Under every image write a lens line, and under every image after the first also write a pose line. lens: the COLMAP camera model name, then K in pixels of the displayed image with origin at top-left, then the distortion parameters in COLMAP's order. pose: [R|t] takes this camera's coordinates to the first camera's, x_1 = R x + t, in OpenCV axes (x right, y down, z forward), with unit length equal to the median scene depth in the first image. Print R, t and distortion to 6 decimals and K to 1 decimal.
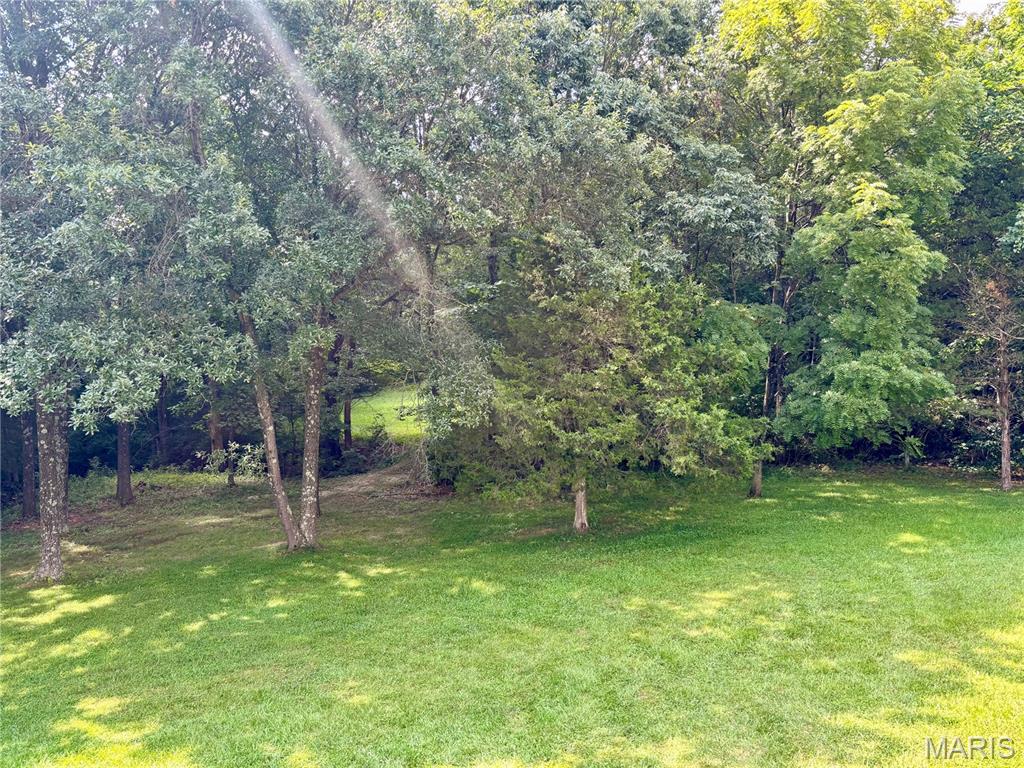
lens RADIAL K [[750.3, 0, 513.2], [0, 750.3, 384.8], [0, 0, 1]] dist [0.006151, -0.009492]
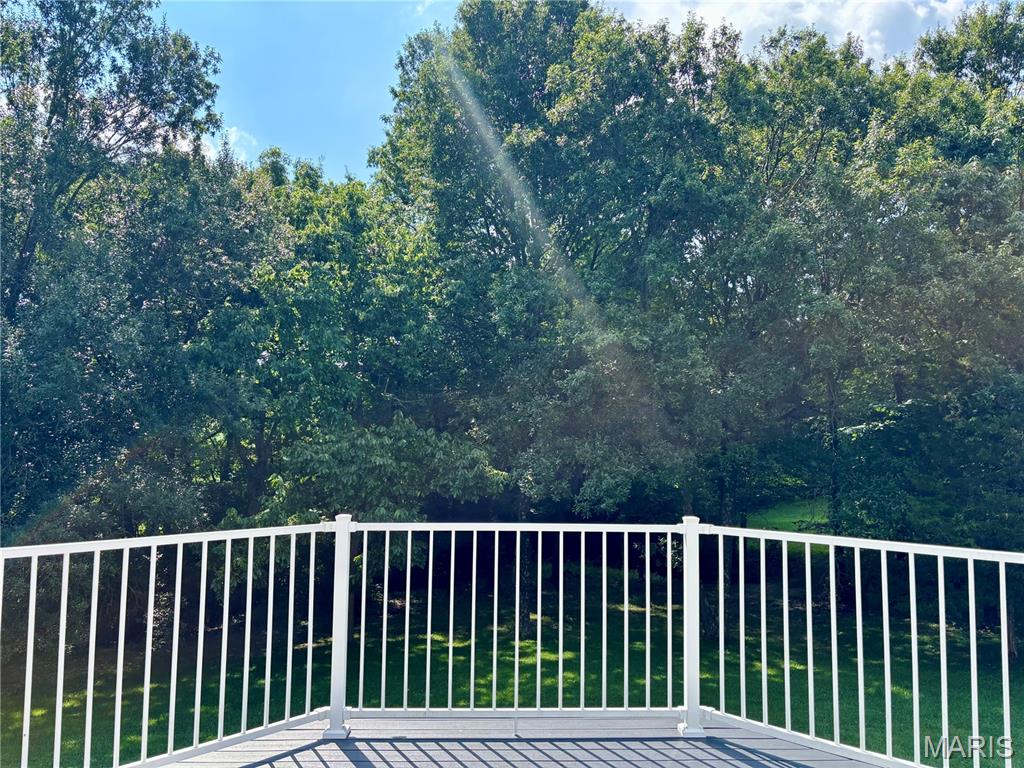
lens RADIAL K [[750.3, 0, 506.8], [0, 750.3, 389.5], [0, 0, 1]] dist [0.006151, -0.009492]
pose [[0.876747, -0.016701, -0.480661, -0.010762], [-0.052179, 0.990195, -0.129582, 0.012833], [0.478112, 0.138692, 0.867279, -0.239559]]
